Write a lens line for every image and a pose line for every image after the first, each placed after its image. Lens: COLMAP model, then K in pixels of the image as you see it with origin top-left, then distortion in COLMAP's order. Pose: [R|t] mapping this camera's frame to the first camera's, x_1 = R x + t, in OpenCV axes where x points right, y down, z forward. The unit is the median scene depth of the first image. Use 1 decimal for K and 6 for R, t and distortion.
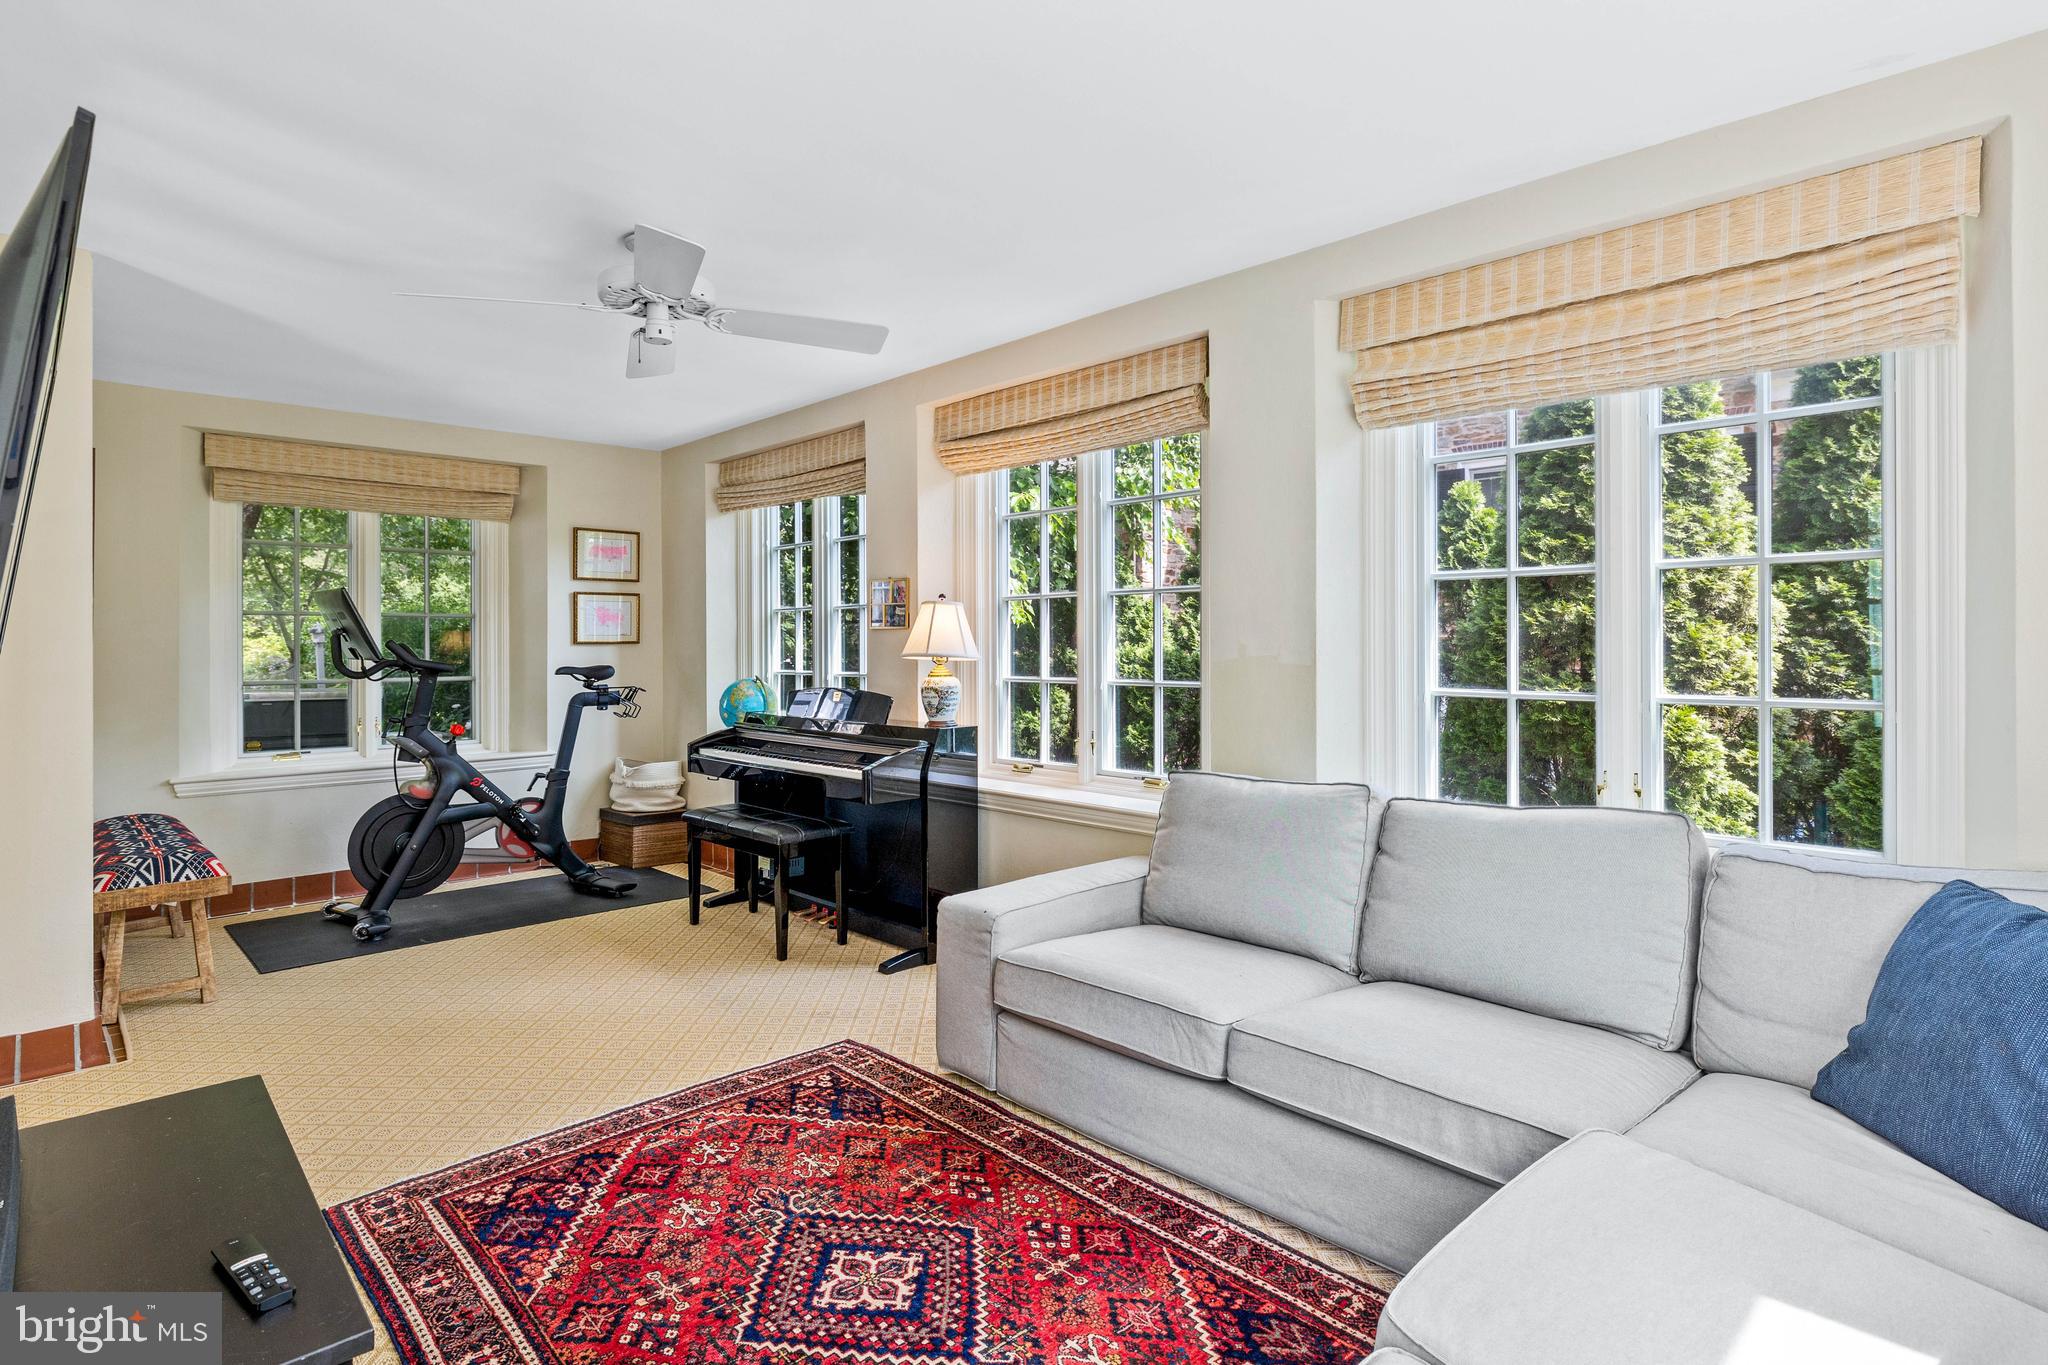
lens RADIAL K [[1058.4, 0, 1018.6], [0, 1058.4, 665.3], [0, 0, 1]] dist [0.002501, -0.000015]
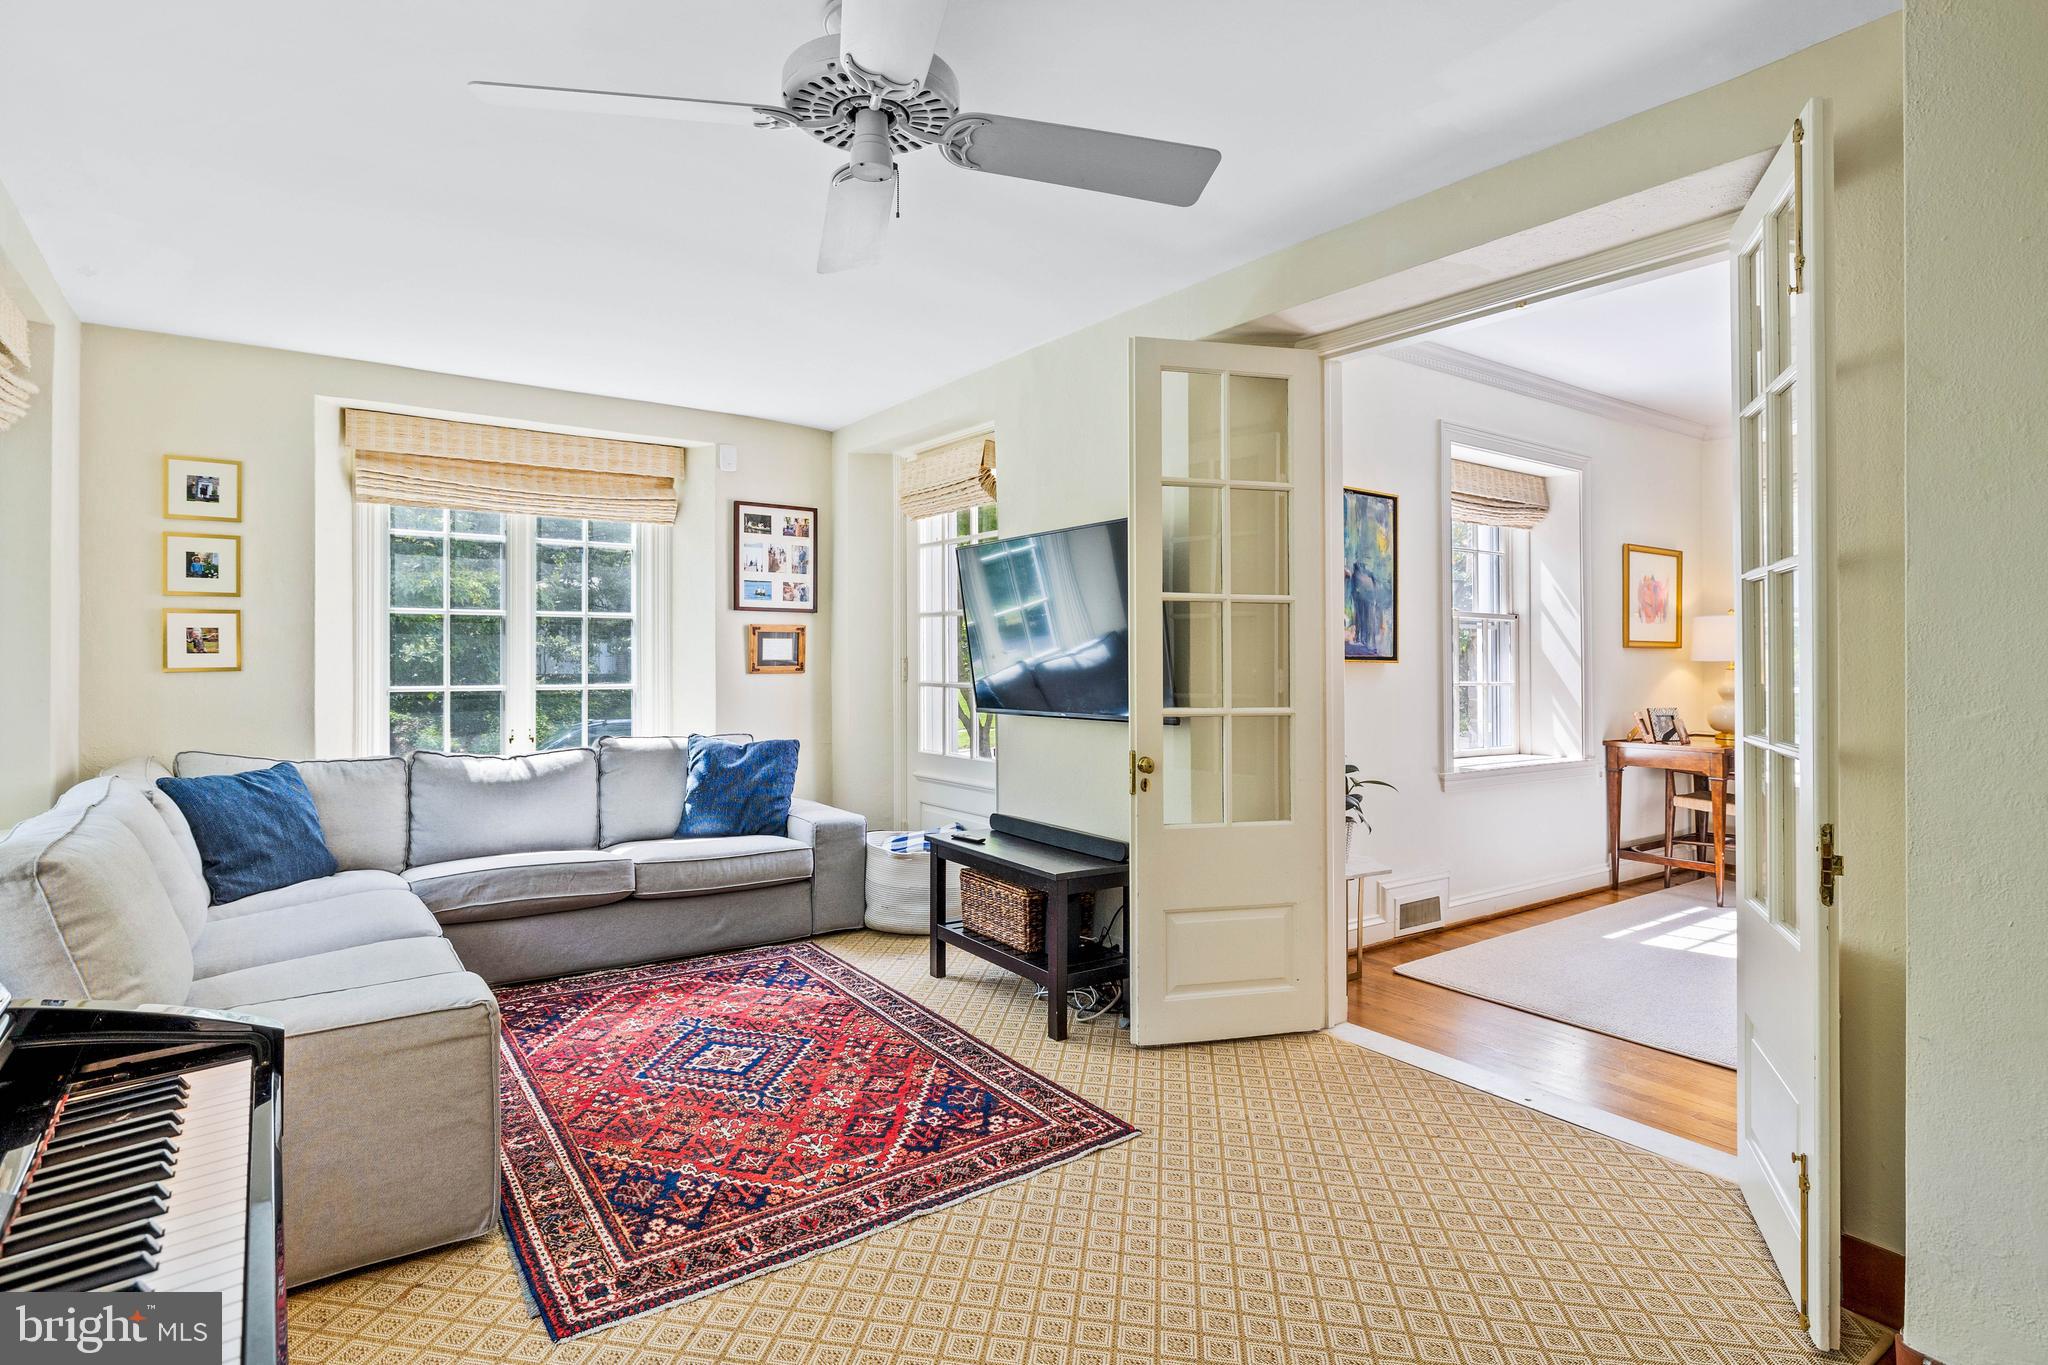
lens RADIAL K [[1058.4, 0, 1029.7], [0, 1058.4, 663.1], [0, 0, 1]] dist [0.002501, -0.000015]
pose [[-0.990267, -0.000538, 0.139181, -0.694350], [0.003090, 0.999661, 0.025852, -0.030593], [-0.139147, 0.026031, -0.989929, 2.144656]]
